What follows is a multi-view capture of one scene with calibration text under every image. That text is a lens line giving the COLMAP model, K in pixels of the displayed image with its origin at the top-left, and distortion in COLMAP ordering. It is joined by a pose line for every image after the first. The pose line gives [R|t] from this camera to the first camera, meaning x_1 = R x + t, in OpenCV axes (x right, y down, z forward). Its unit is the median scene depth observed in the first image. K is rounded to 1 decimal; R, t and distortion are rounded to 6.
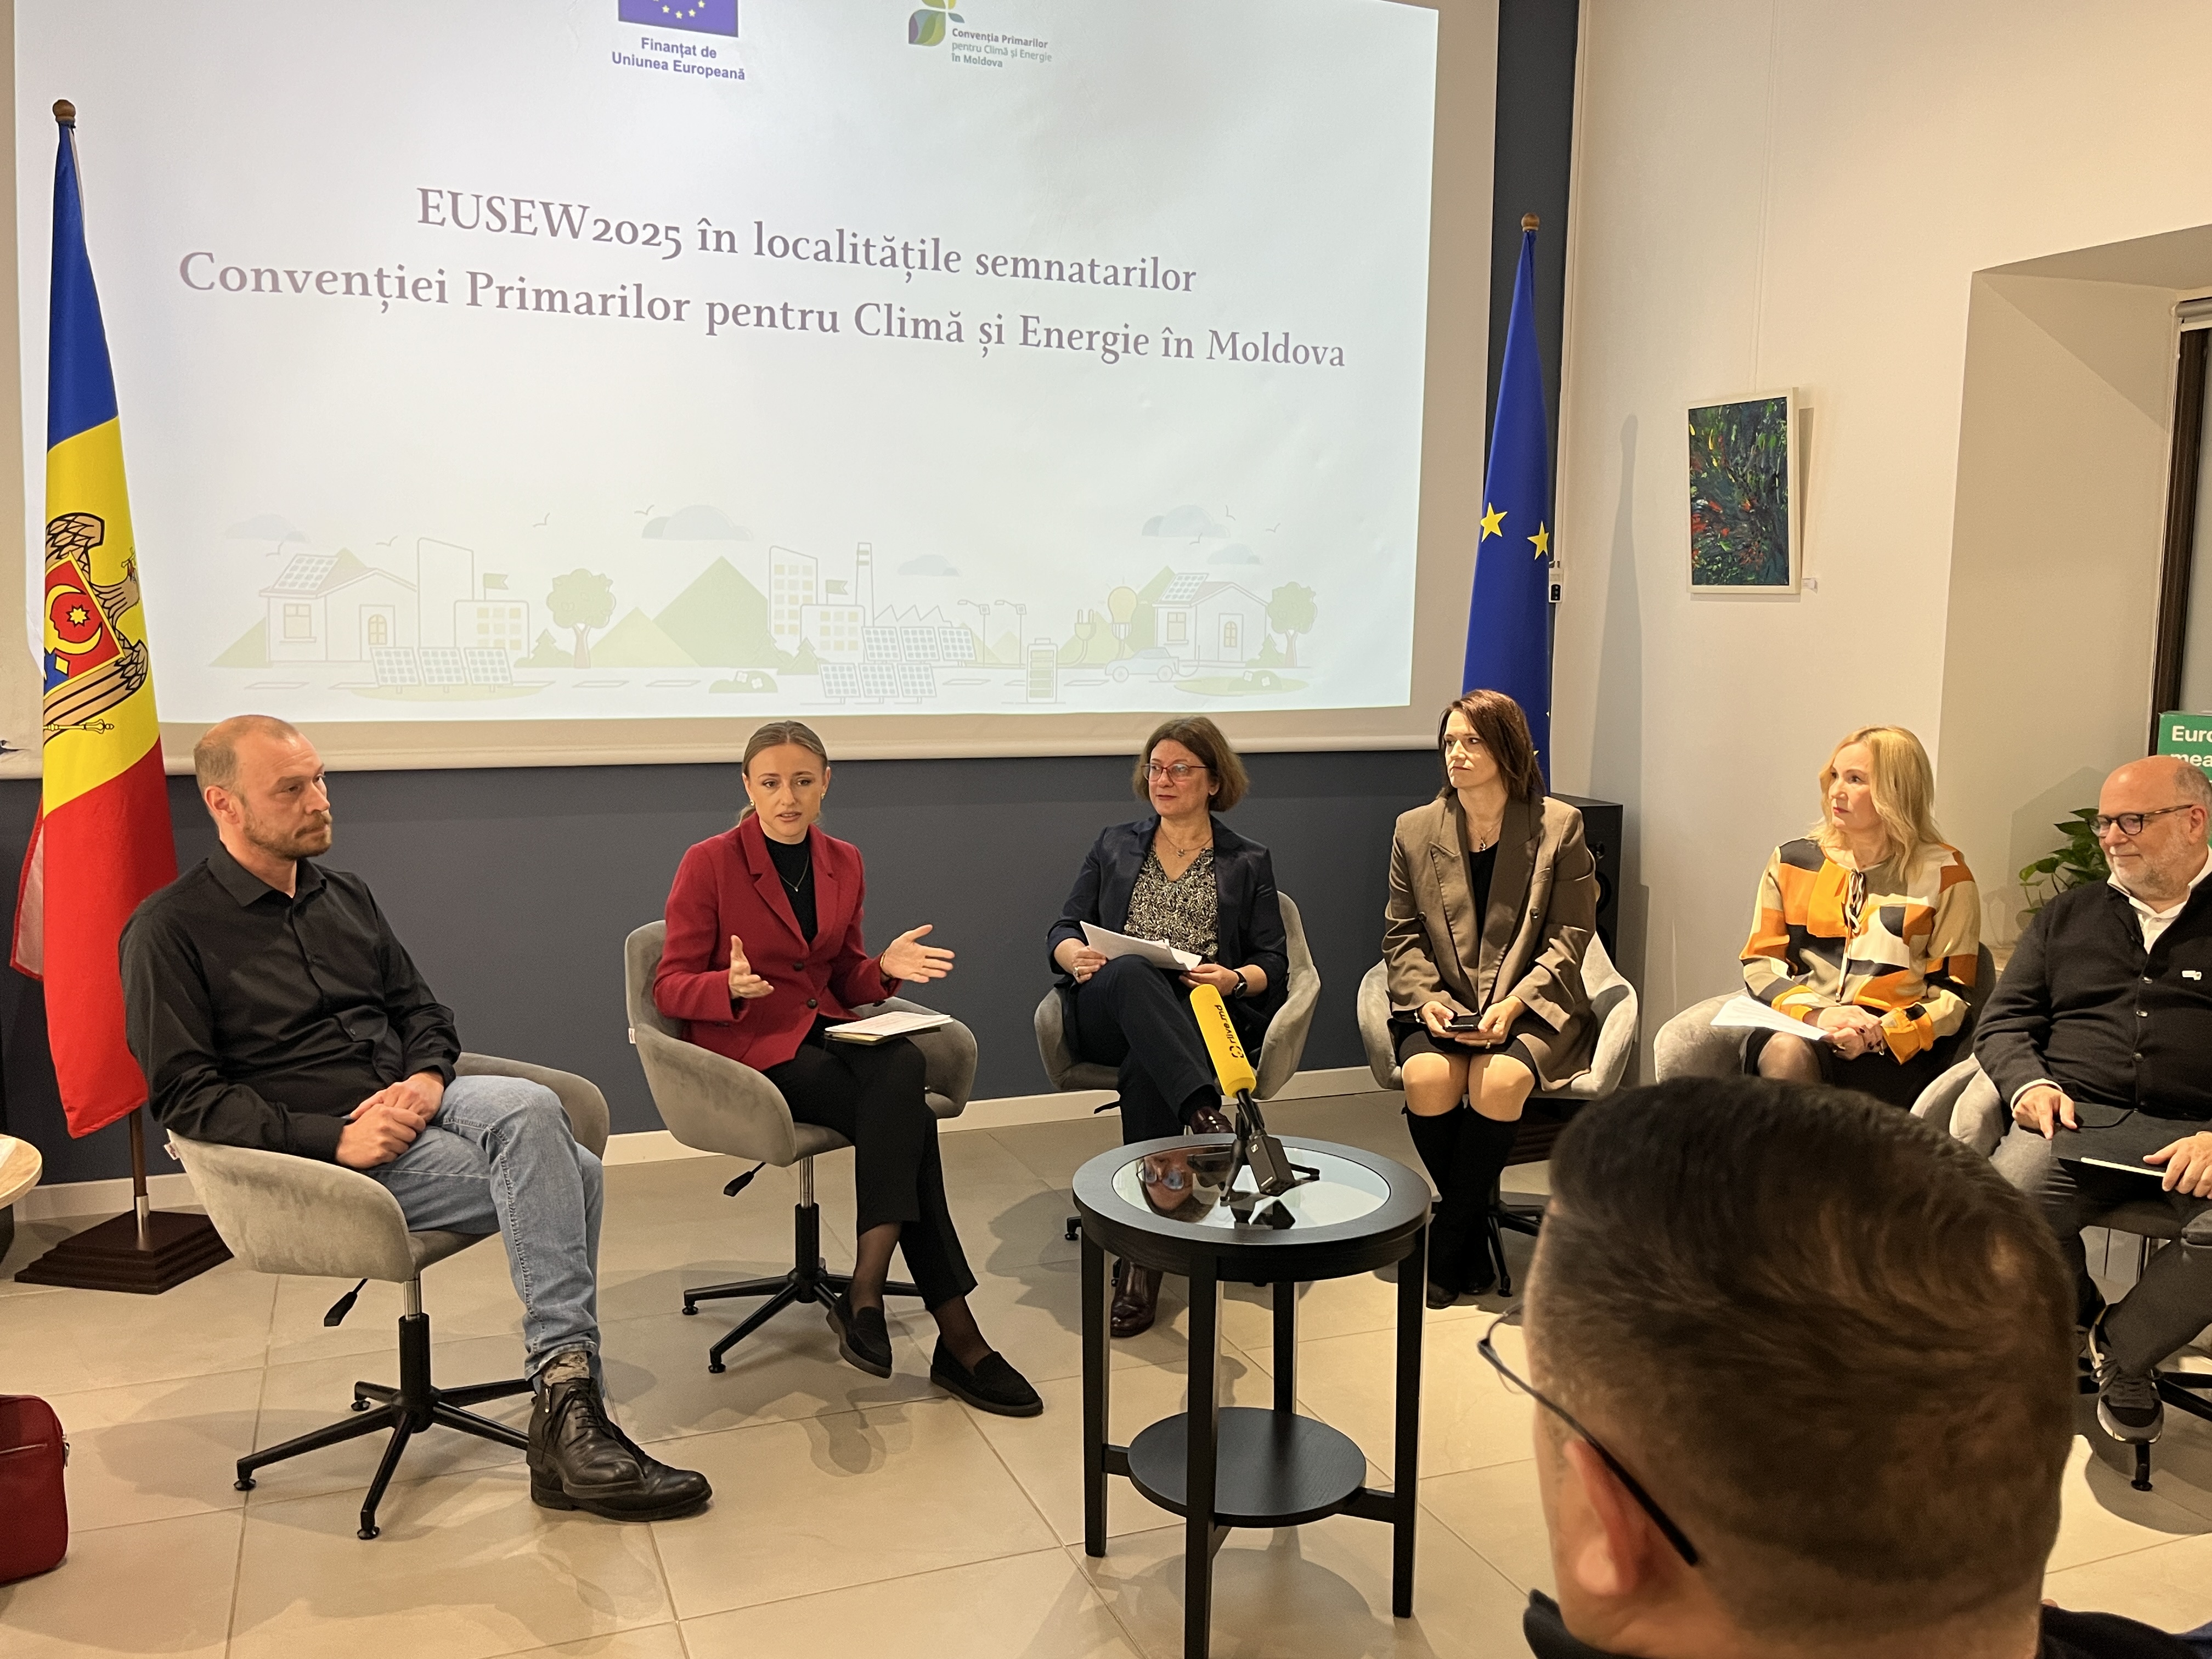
lens RADIAL K [[1842.3, 0, 1106.0], [0, 1842.3, 829.5], [0, 0, 1]] dist [0.030879, 0.005602]
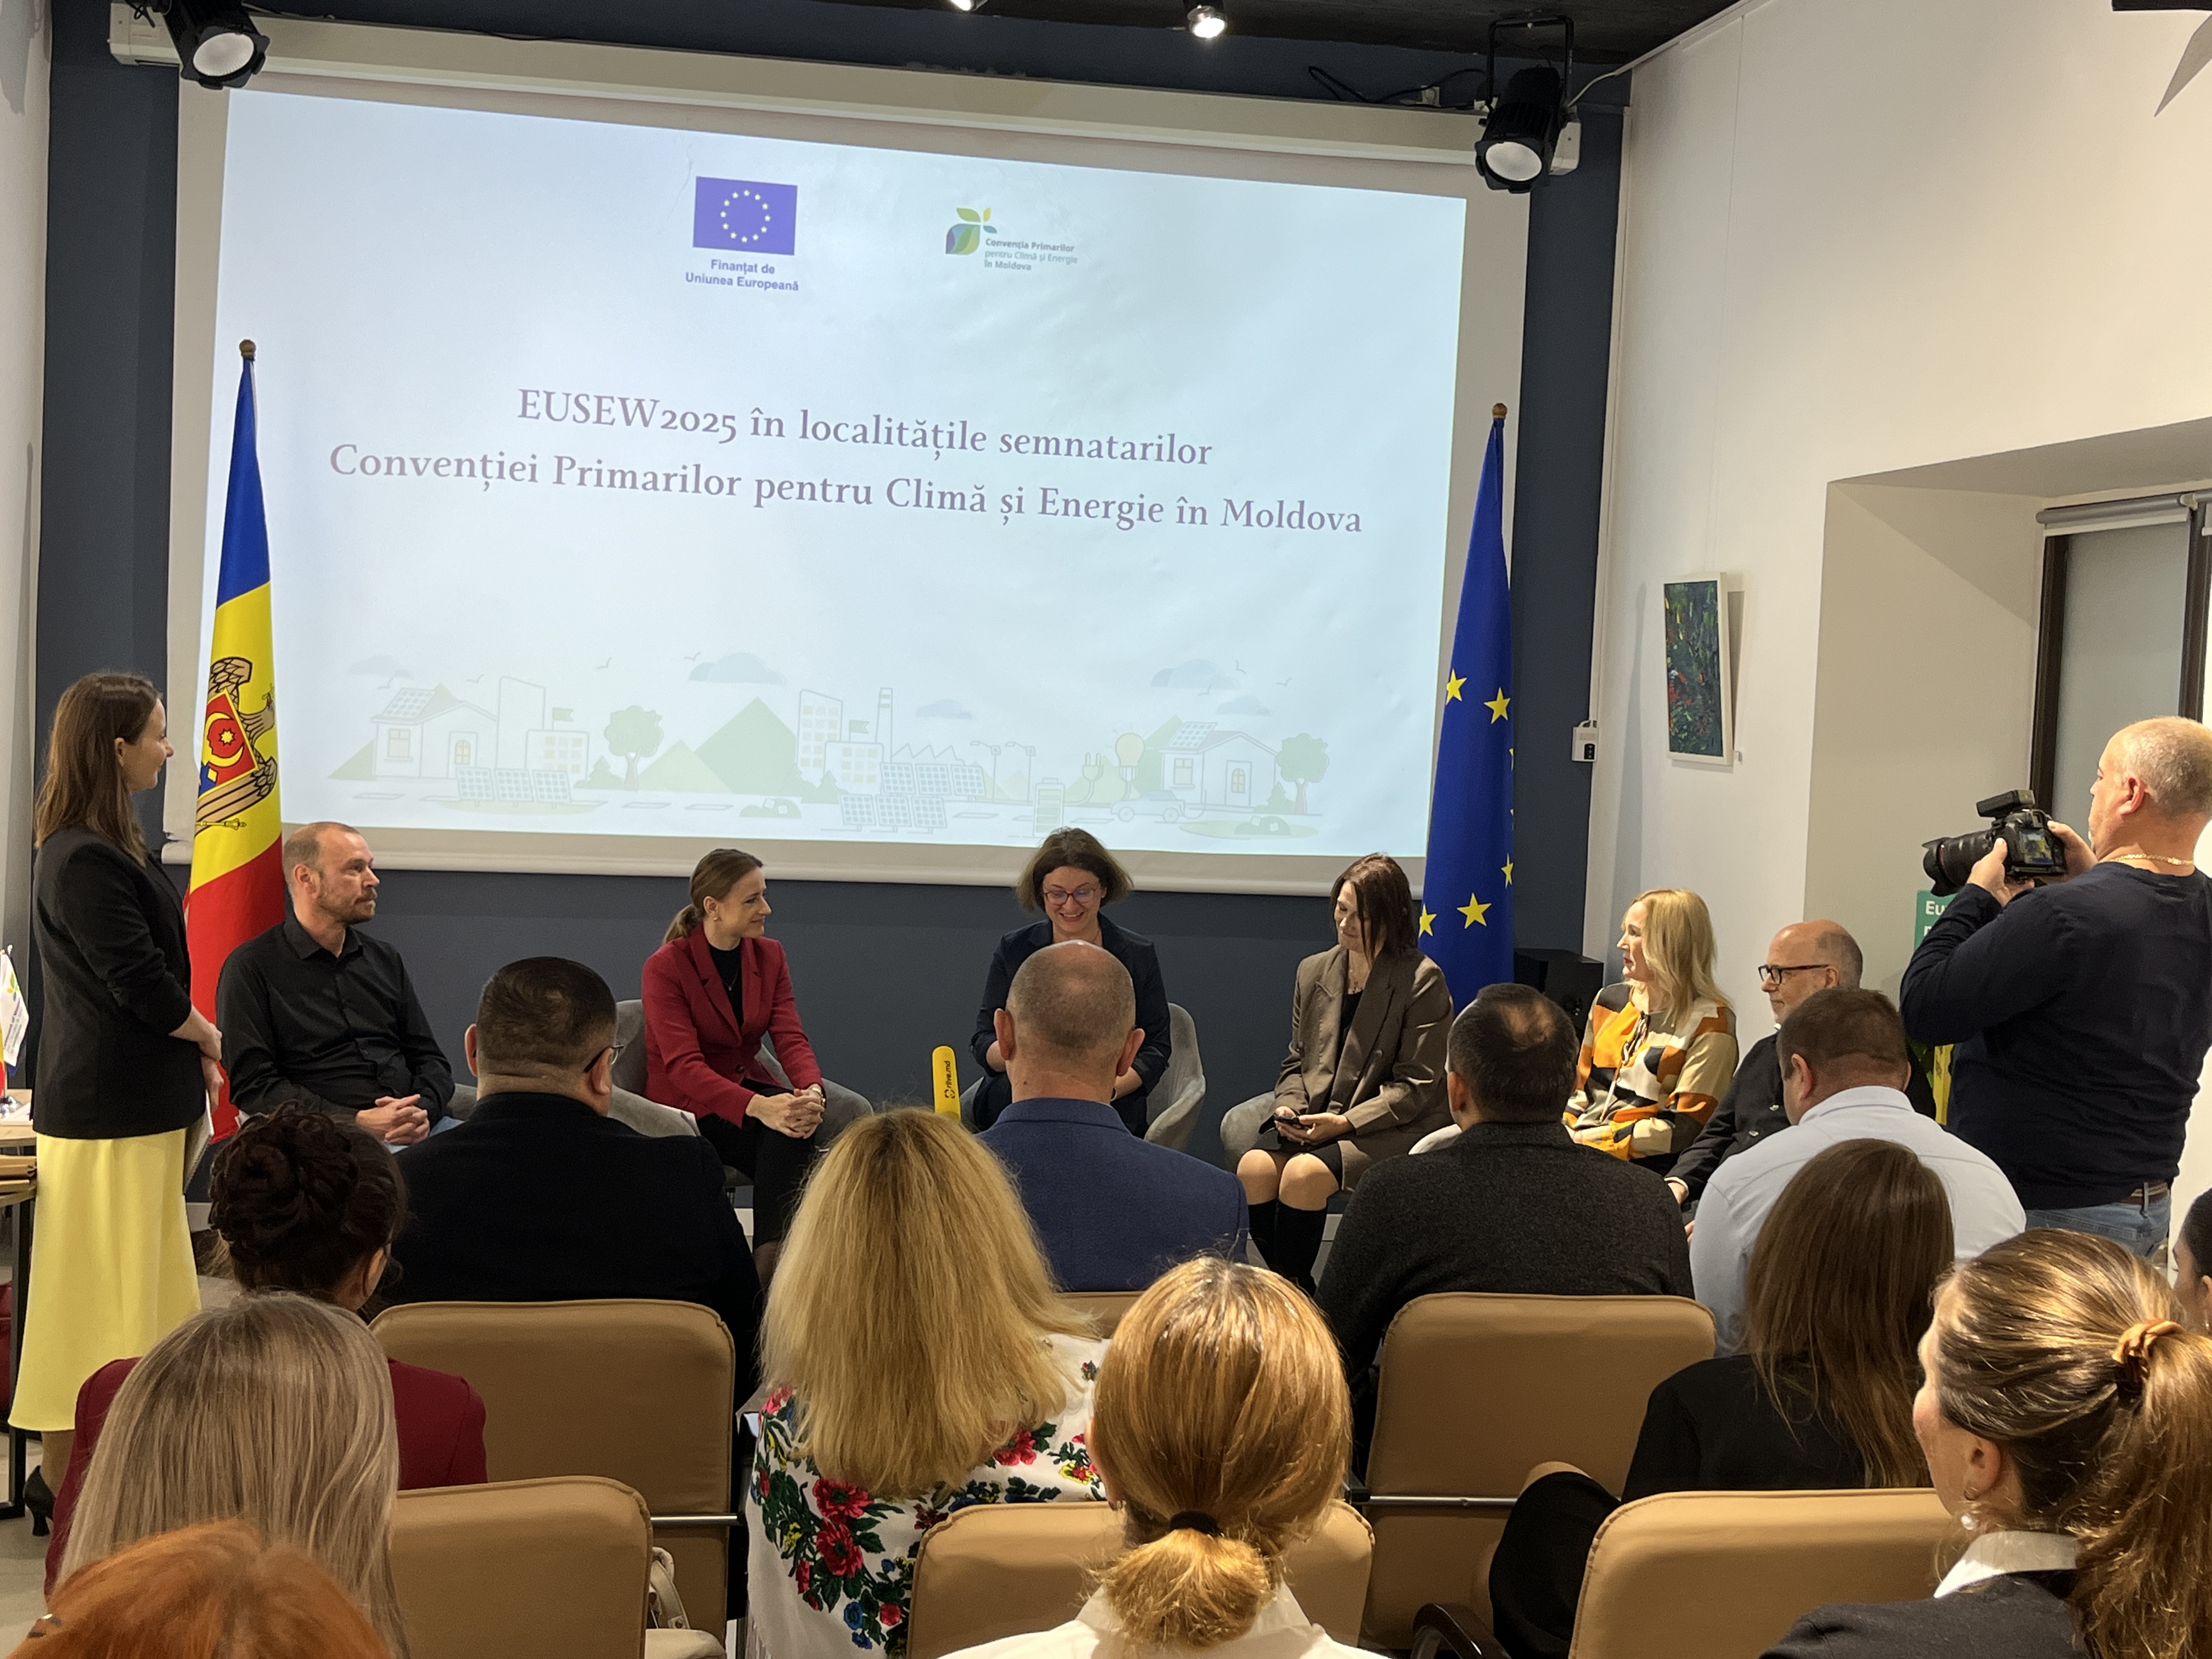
lens RADIAL K [[2518.8, 0, 1106.0], [0, 2518.8, 829.5], [0, 0, 1]] dist [0.194825, -0.746758]
pose [[0.977581, 0.042145, -0.206297, 0.332015], [-0.056839, 0.996211, -0.065824, 0.024086], [0.202742, 0.076074, 0.976273, -0.480606]]
